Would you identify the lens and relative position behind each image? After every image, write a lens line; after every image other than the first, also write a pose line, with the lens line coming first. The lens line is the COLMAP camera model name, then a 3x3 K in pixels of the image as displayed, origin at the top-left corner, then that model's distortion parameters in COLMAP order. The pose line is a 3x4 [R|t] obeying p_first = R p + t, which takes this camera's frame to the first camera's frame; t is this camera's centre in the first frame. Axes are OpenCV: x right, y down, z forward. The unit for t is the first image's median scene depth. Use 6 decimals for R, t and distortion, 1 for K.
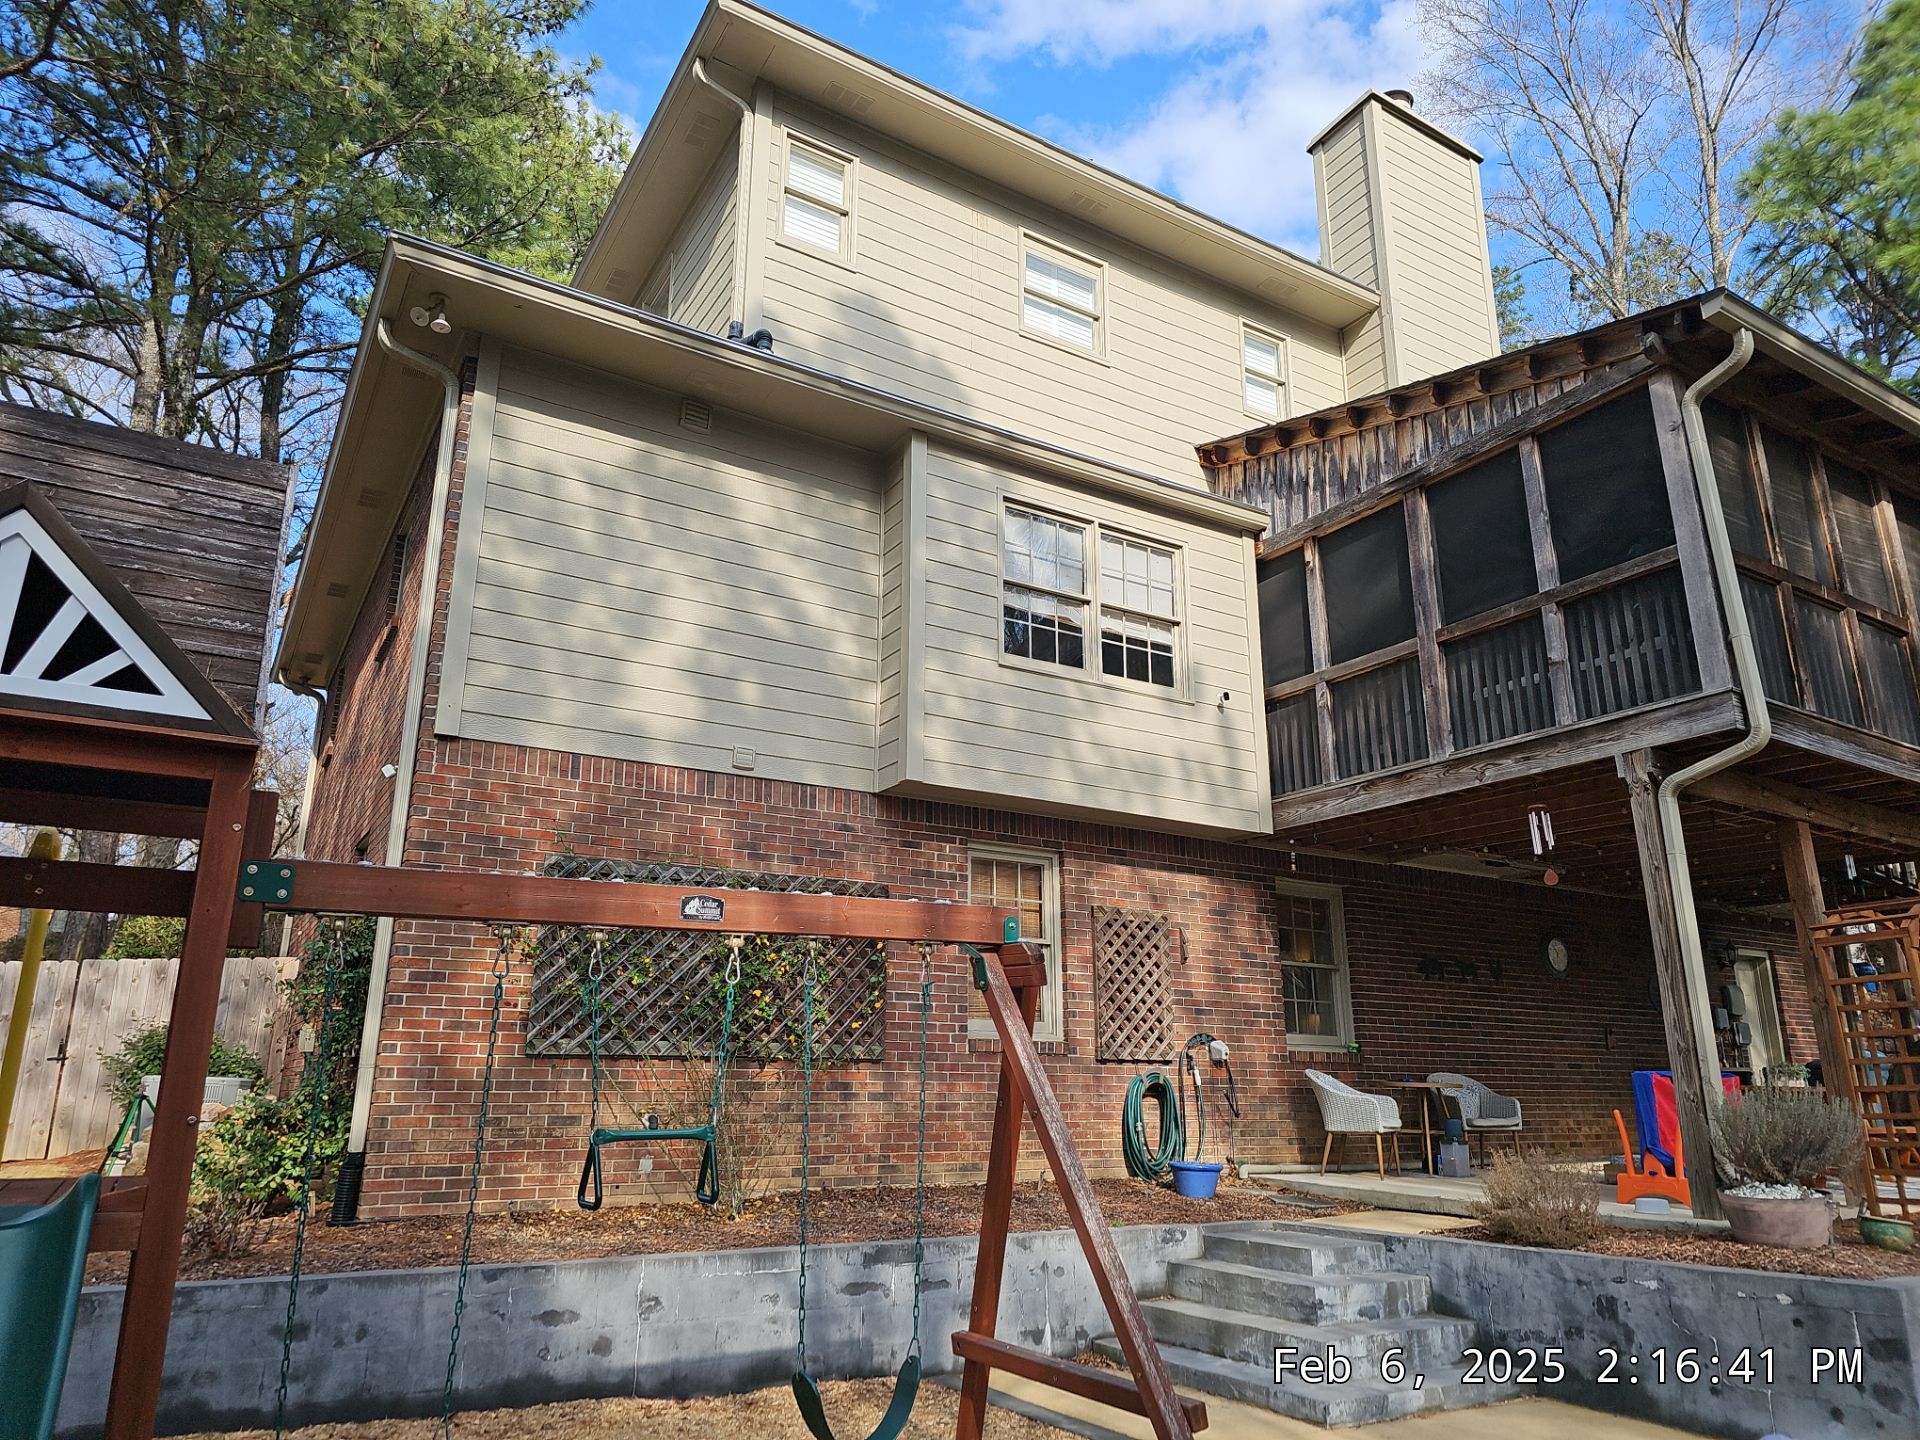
lens RADIAL K [[1258.2, 0, 960.0], [0, 1258.2, 720.0], [0, 0, 1]] dist [0.026055, -0.000570]
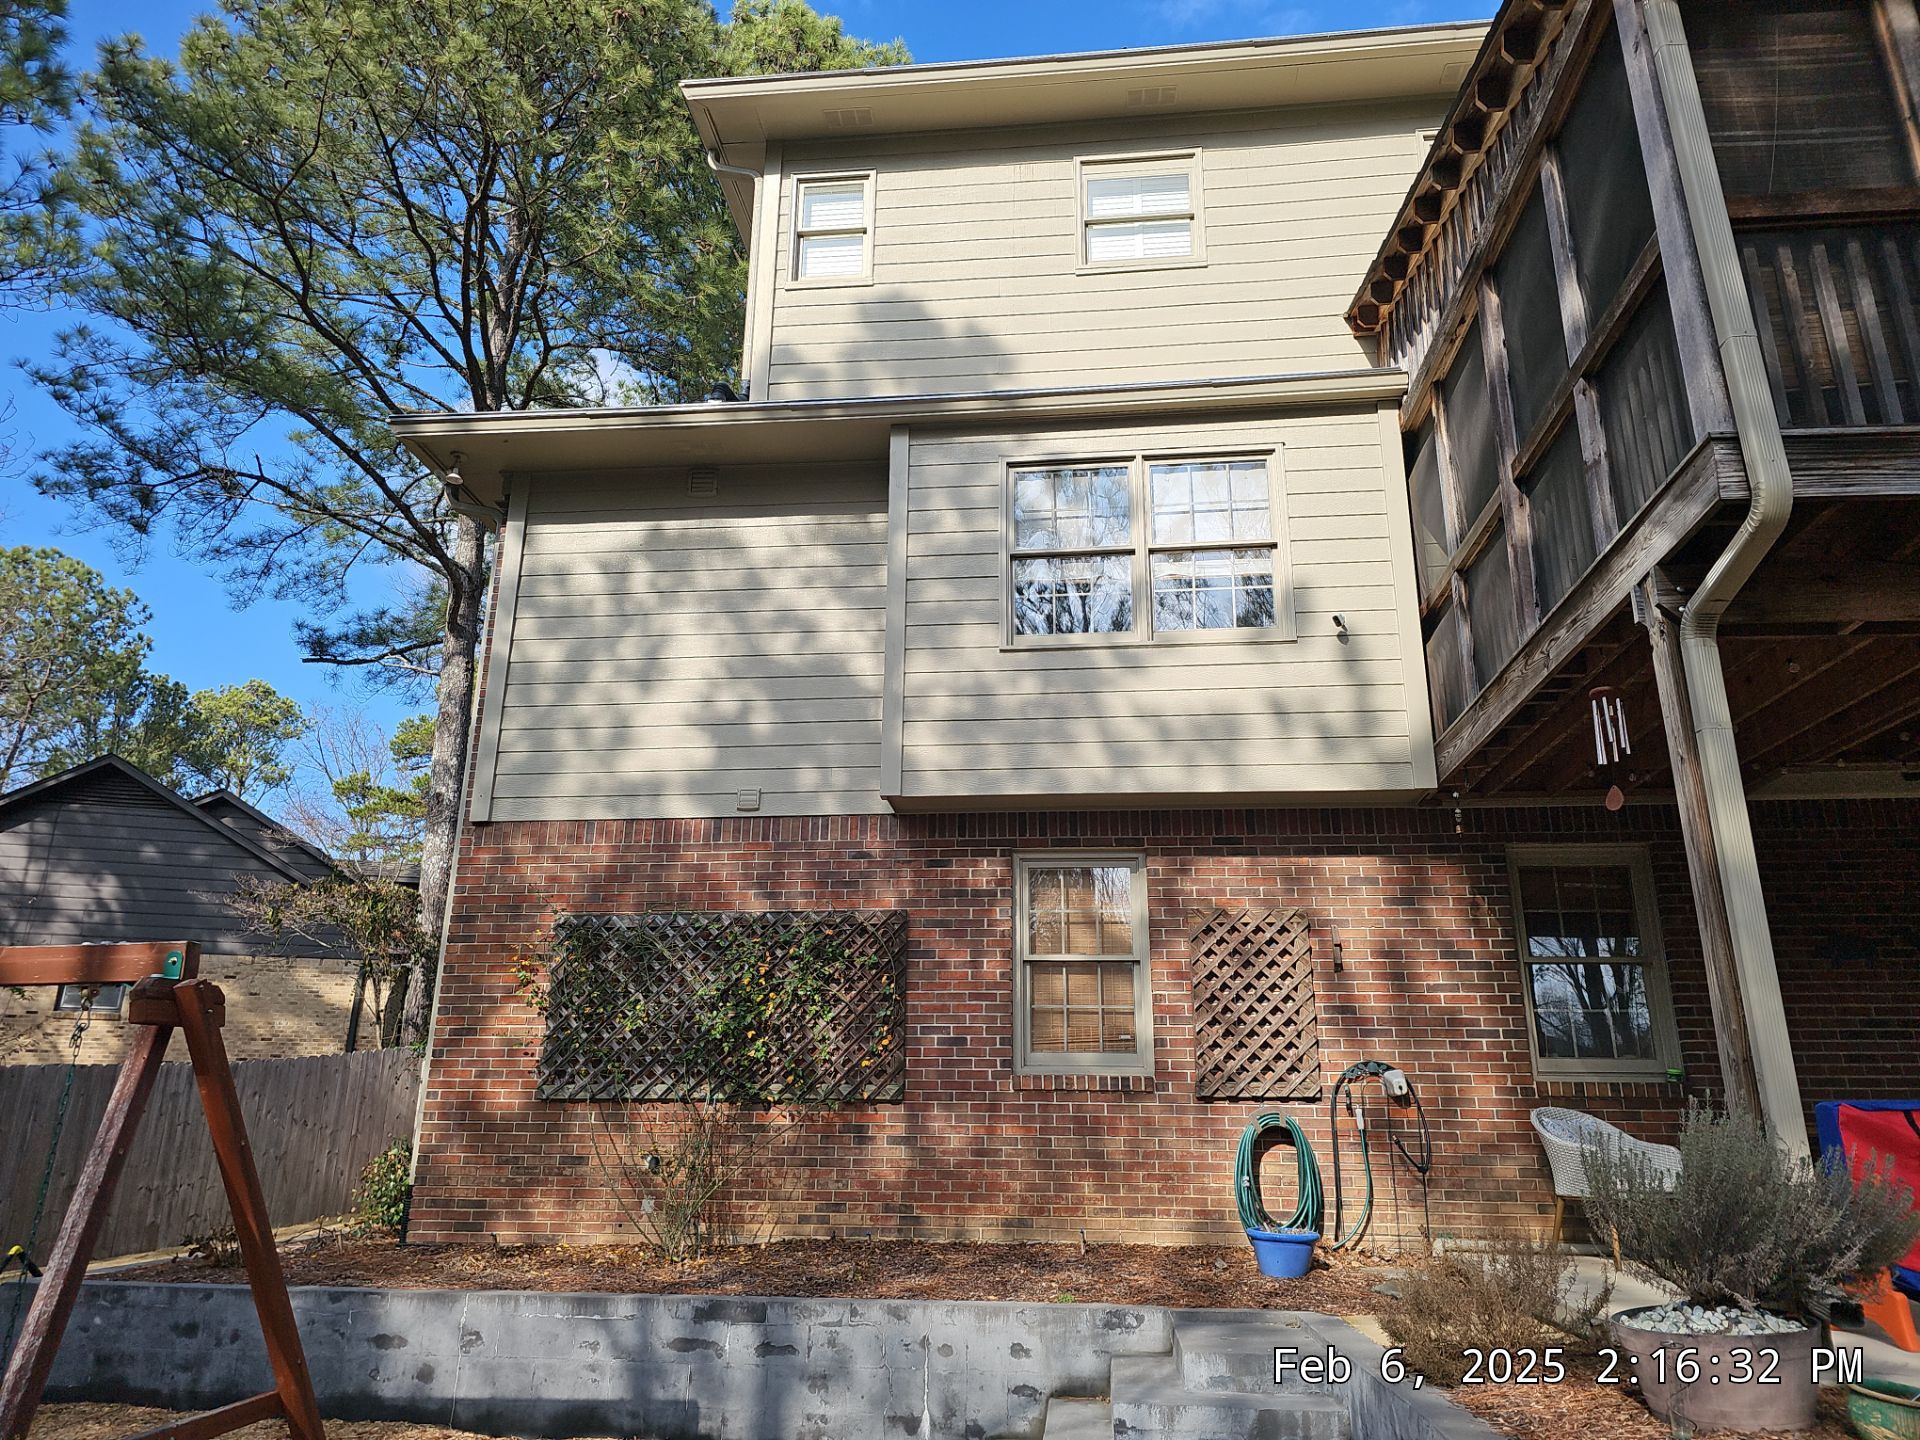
lens RADIAL K [[1226.0, 0, 959.4], [0, 1226.0, 754.0], [0, 0, 1]] dist [0.022179, -0.003392]
pose [[0.800380, -0.176850, -0.572815, 0.520669], [0.164671, 0.983600, -0.073584, 0.092849], [0.576434, -0.035431, 0.816375, 0.298328]]
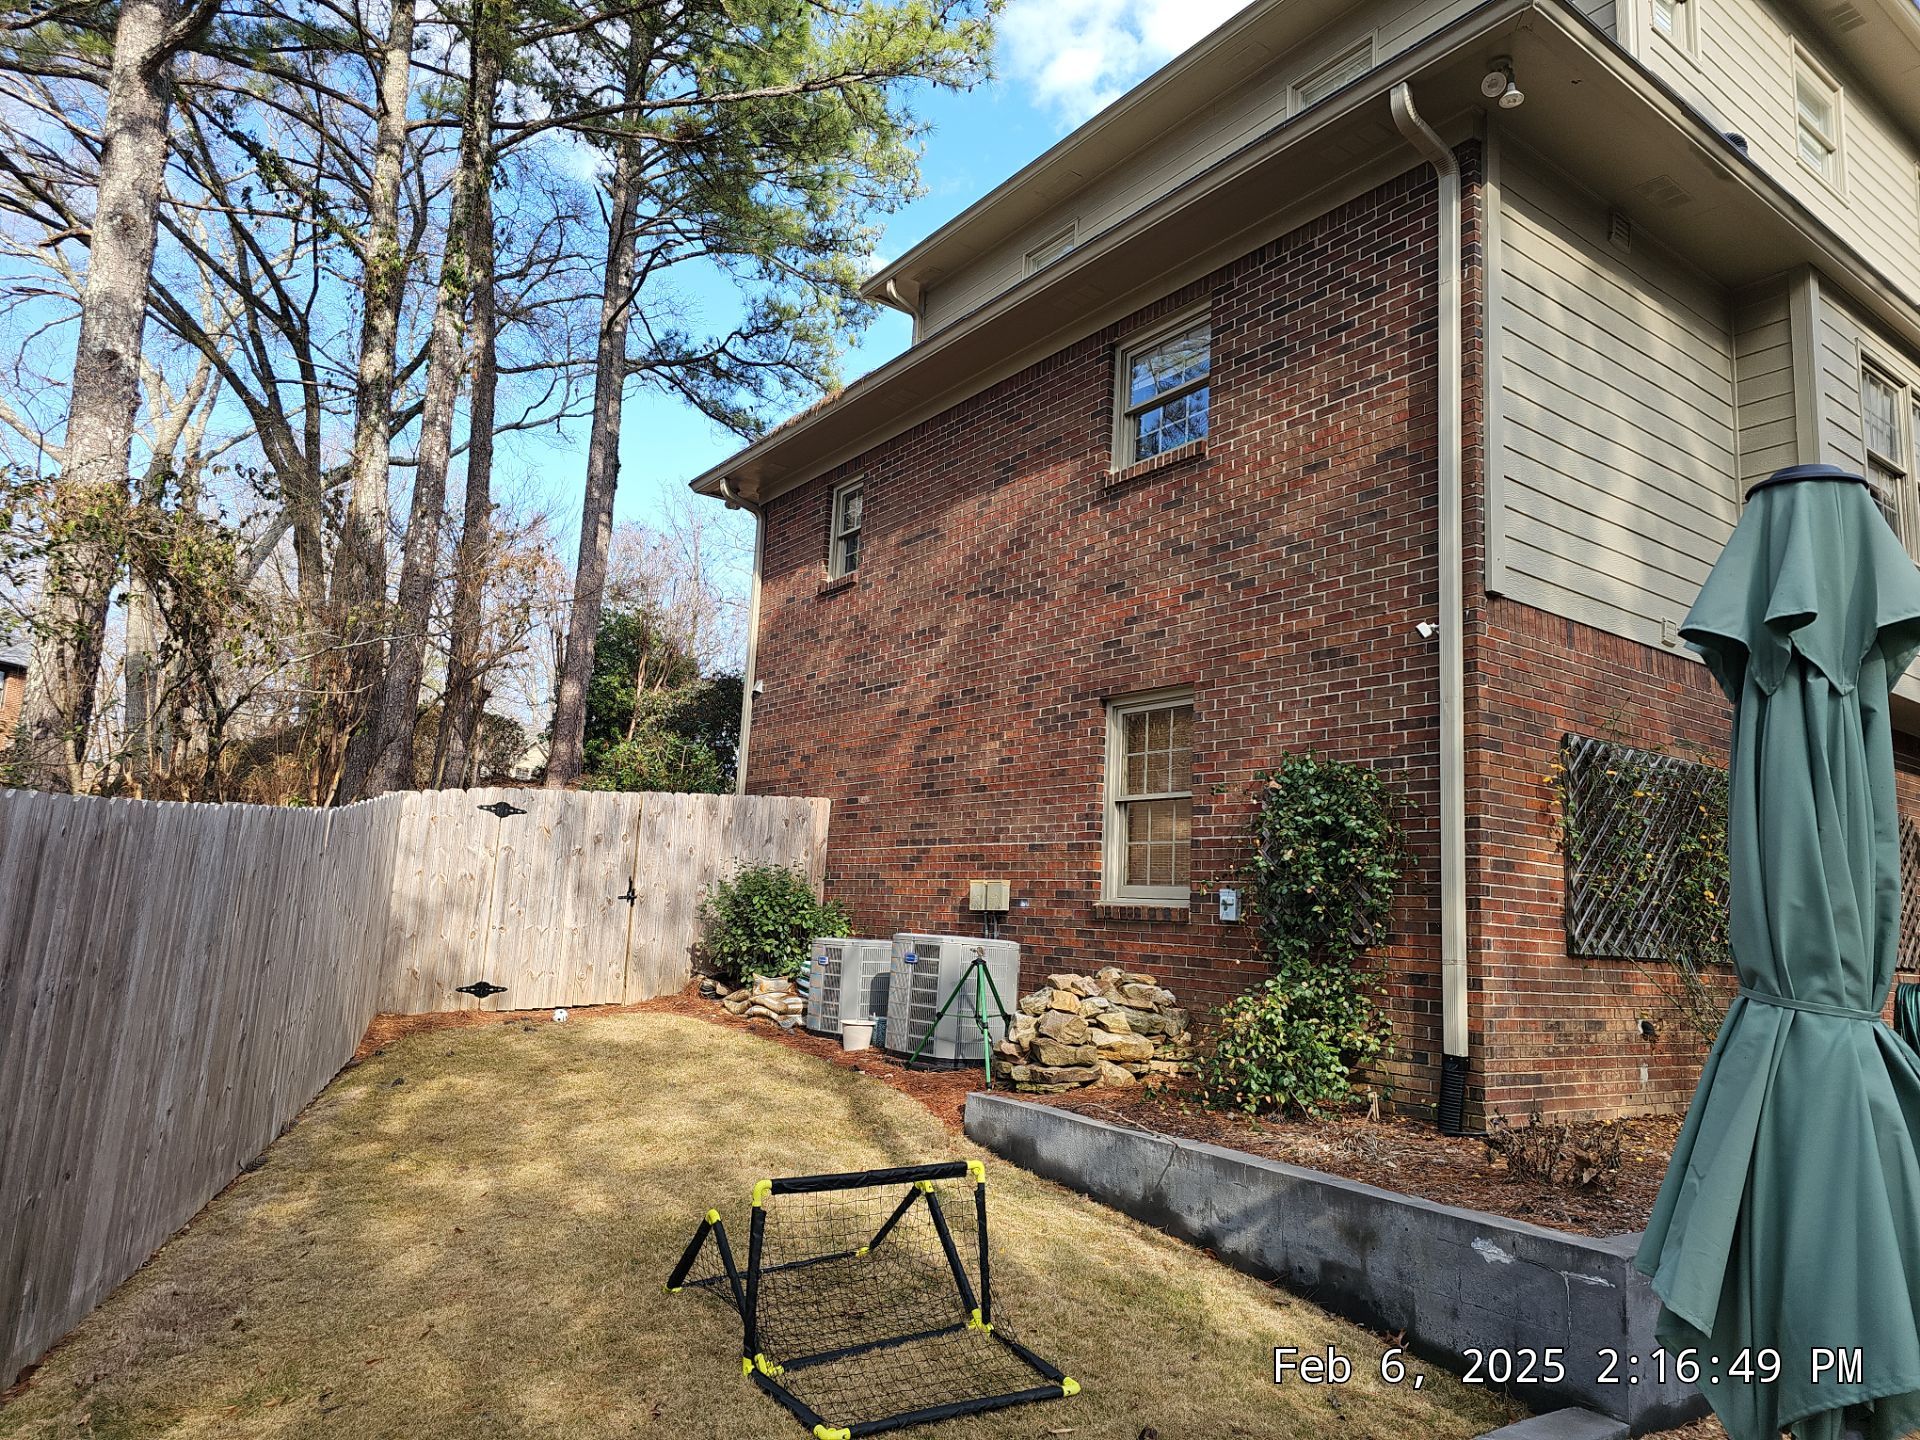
lens RADIAL K [[1258.2, 0, 960.0], [0, 1258.2, 720.0], [0, 0, 1]] dist [0.026055, -0.000570]
pose [[0.994854, 0.058745, 0.082546, -0.735104], [-0.068701, 0.989968, 0.123464, 0.013234], [-0.074465, -0.128500, 0.988910, 0.132463]]
